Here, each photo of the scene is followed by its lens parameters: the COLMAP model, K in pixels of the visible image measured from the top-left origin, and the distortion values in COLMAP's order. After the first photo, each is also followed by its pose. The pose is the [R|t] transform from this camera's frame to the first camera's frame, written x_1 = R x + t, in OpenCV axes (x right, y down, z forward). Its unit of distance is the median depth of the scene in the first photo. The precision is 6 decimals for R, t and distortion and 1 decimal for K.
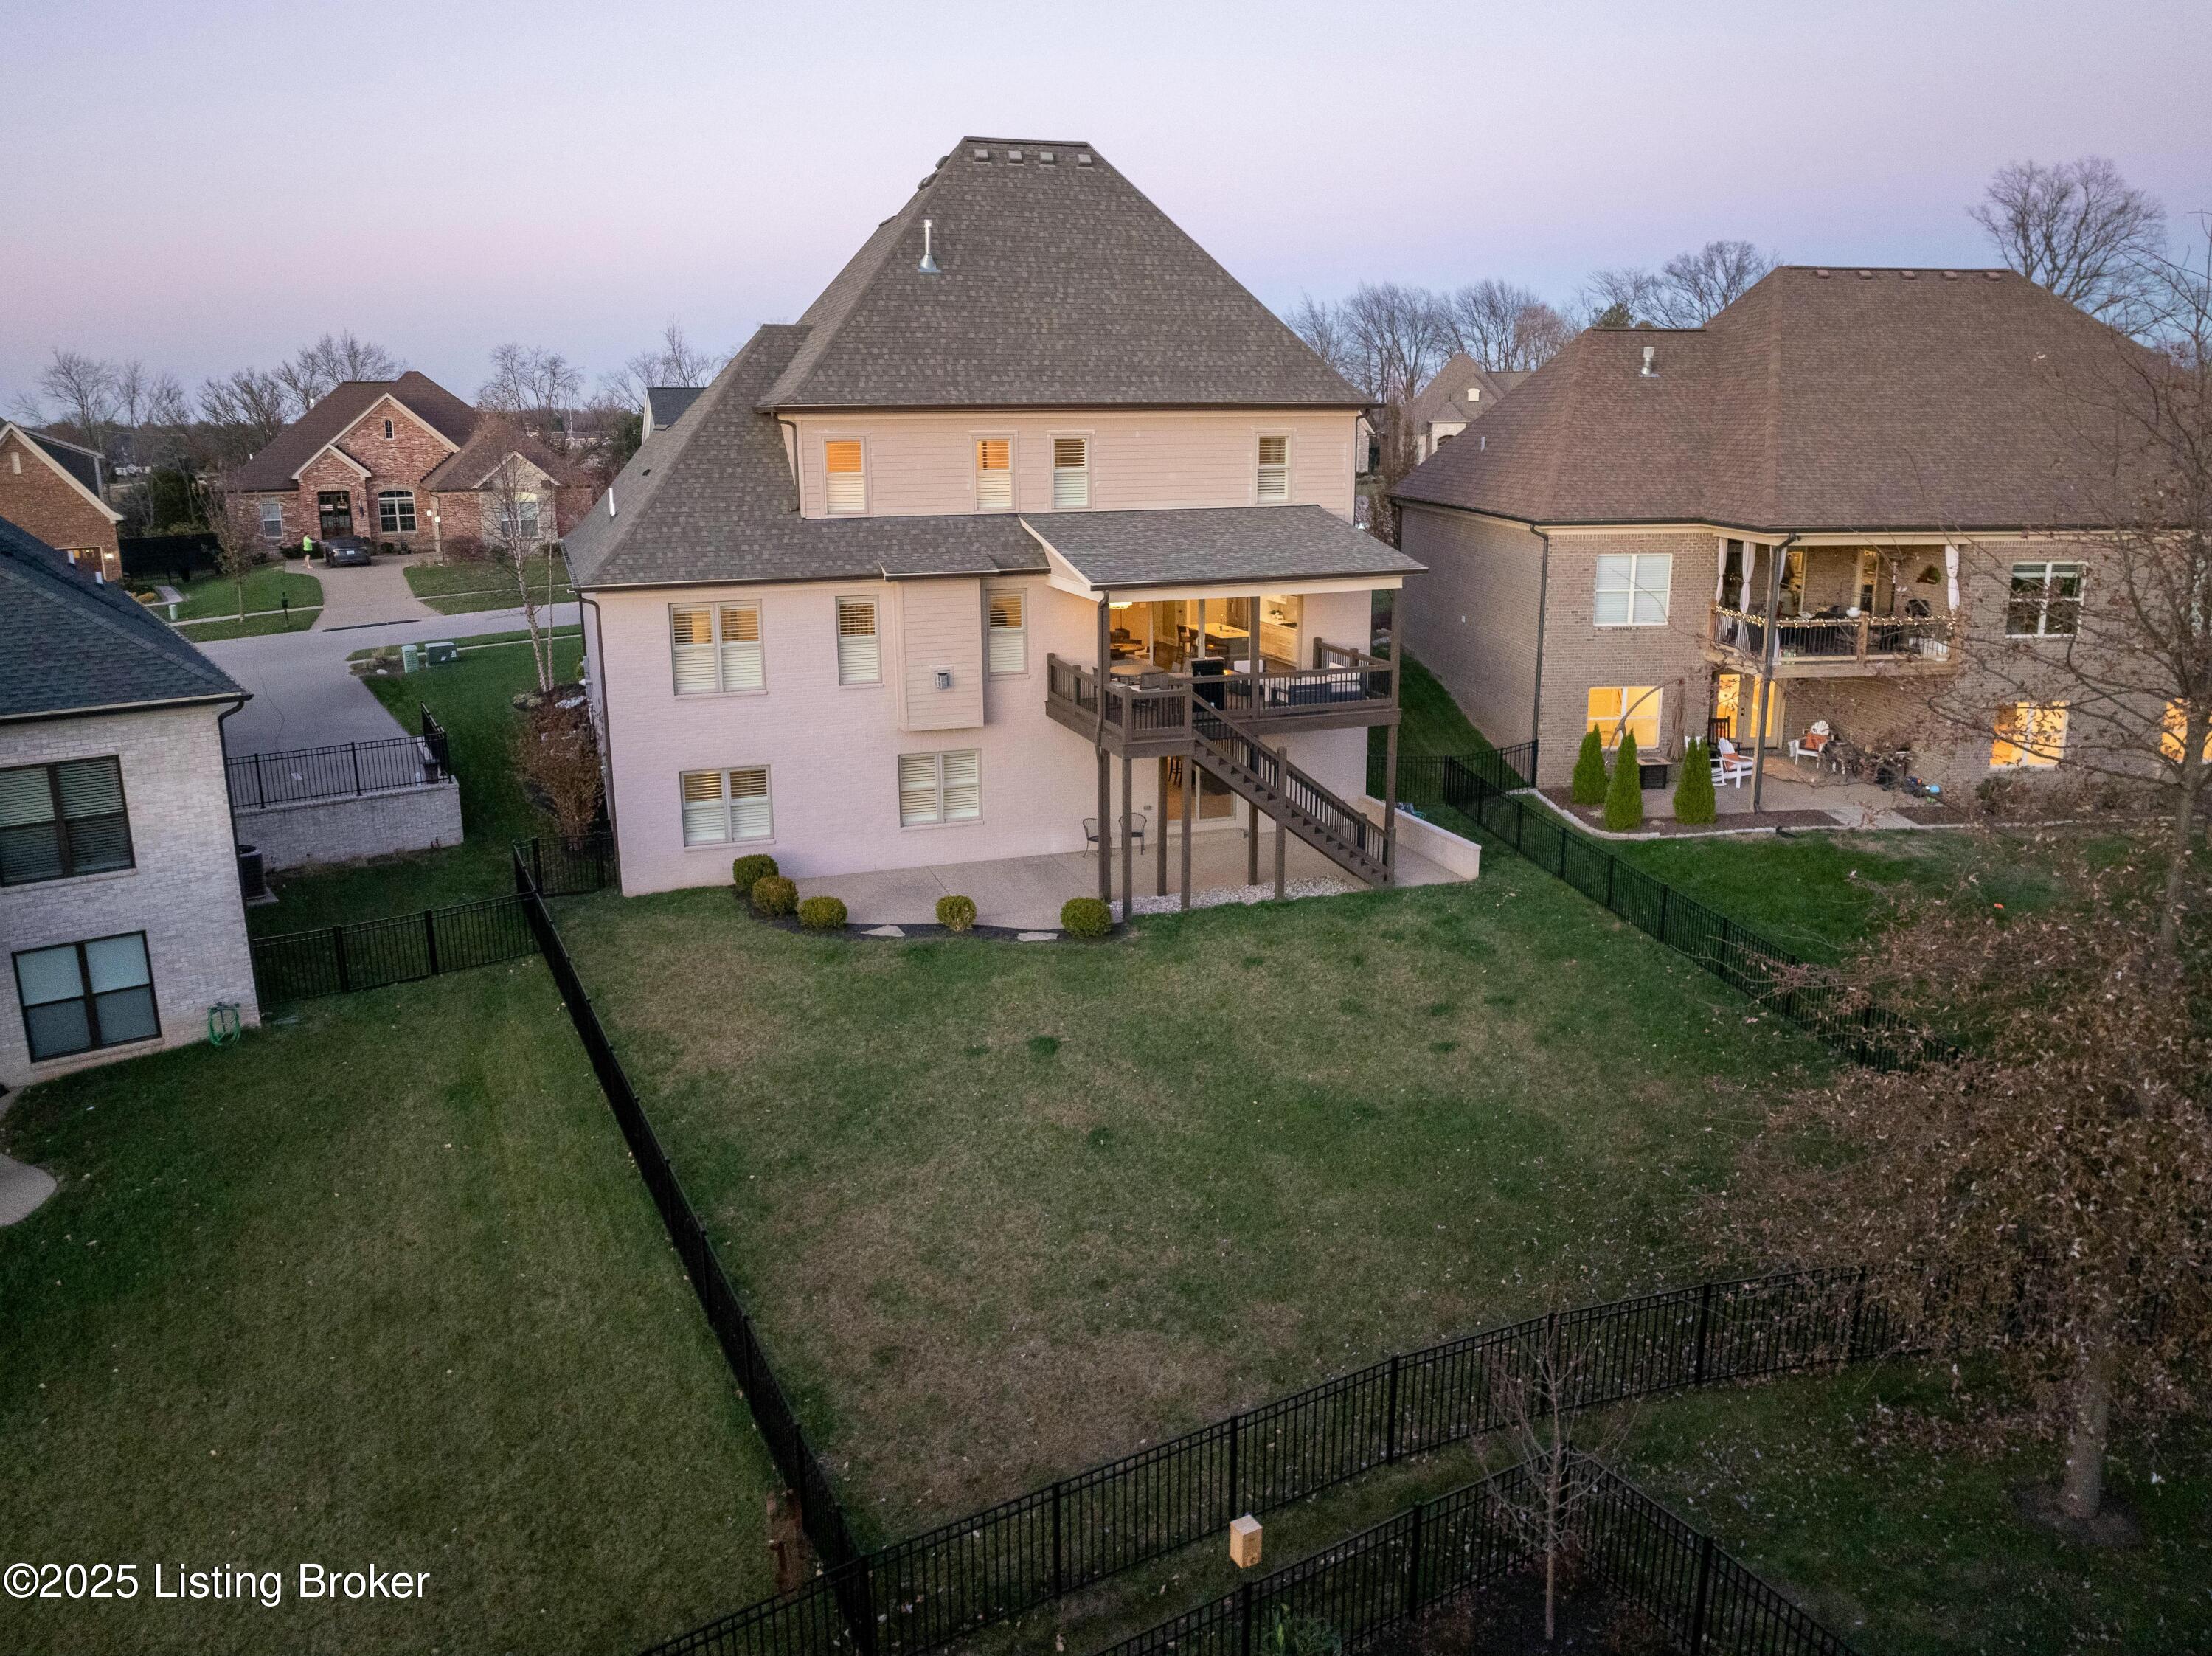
lens RADIAL K [[1516.9, 0, 1200.2], [0, 1516.9, 789.7], [0, 0, 1]] dist [-0.021224, -0.003351]
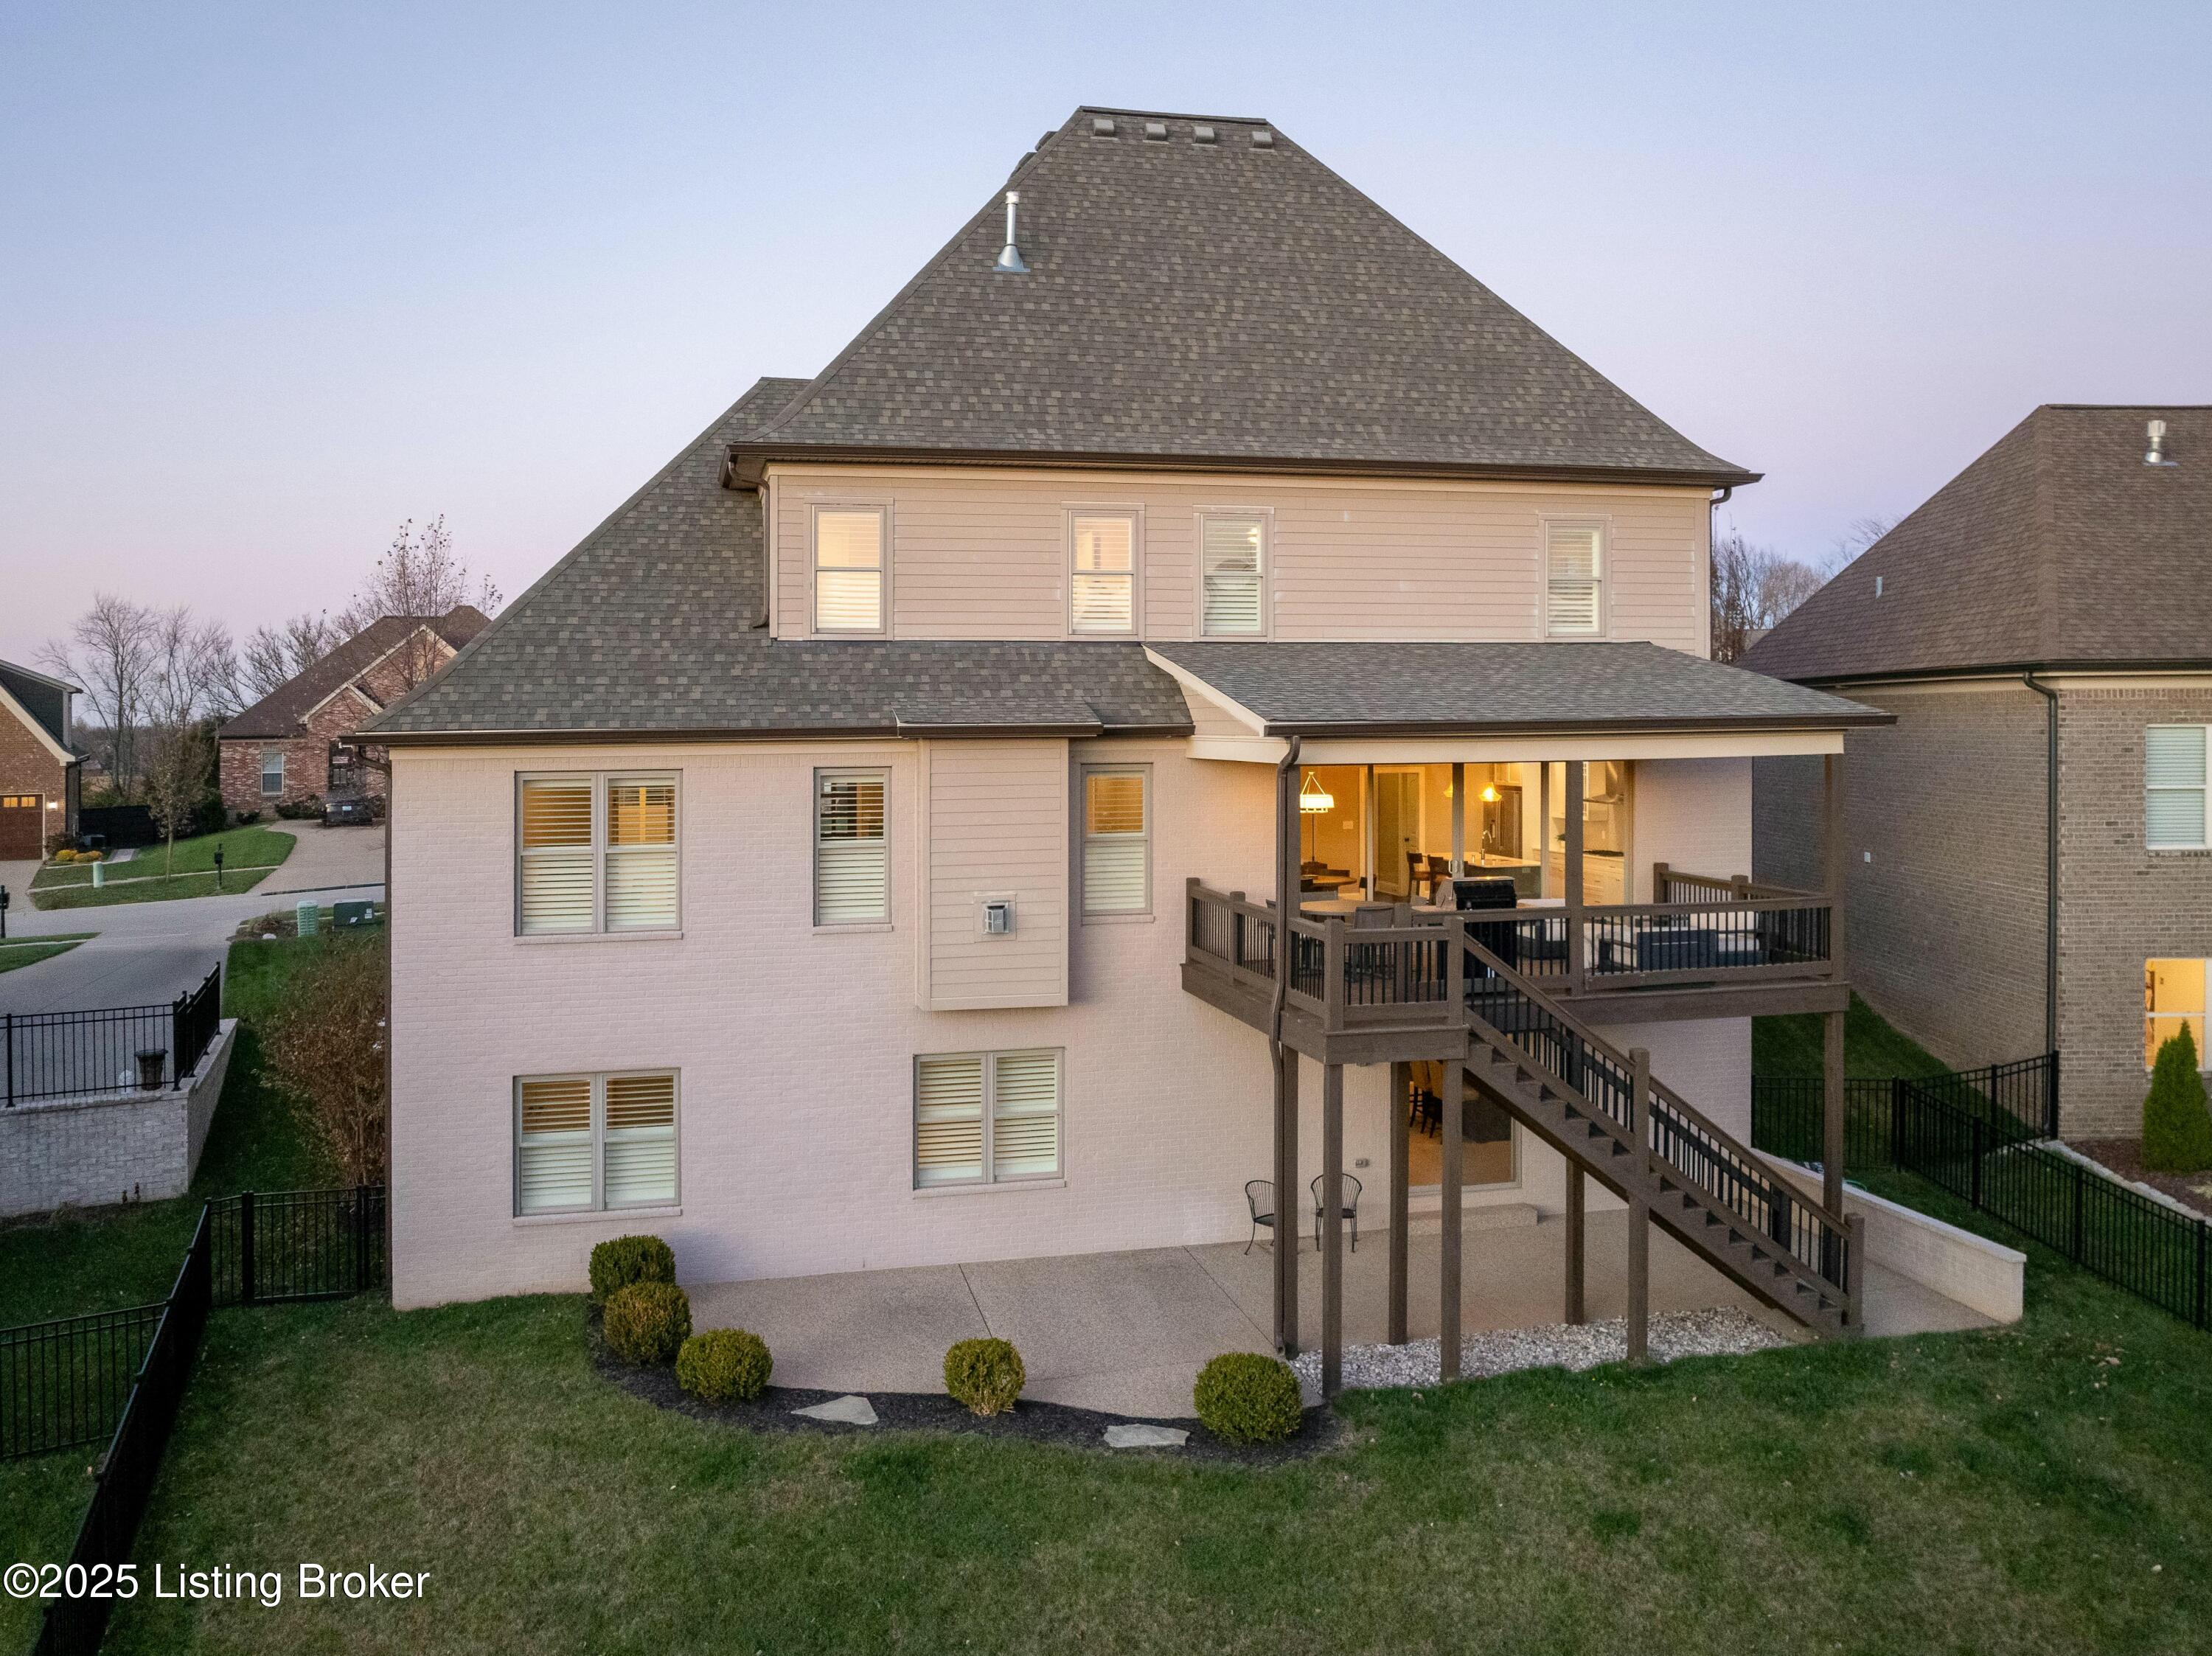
lens RADIAL K [[1516.8, 0, 1200.2], [0, 1516.8, 789.7], [0, 0, 1]] dist [-0.021224, -0.003351]
pose [[0.993555, -0.004382, -0.113266, -0.032737], [-0.020876, 0.975086, -0.220844, 0.002381], [0.111411, 0.221785, 0.968710, 0.460560]]
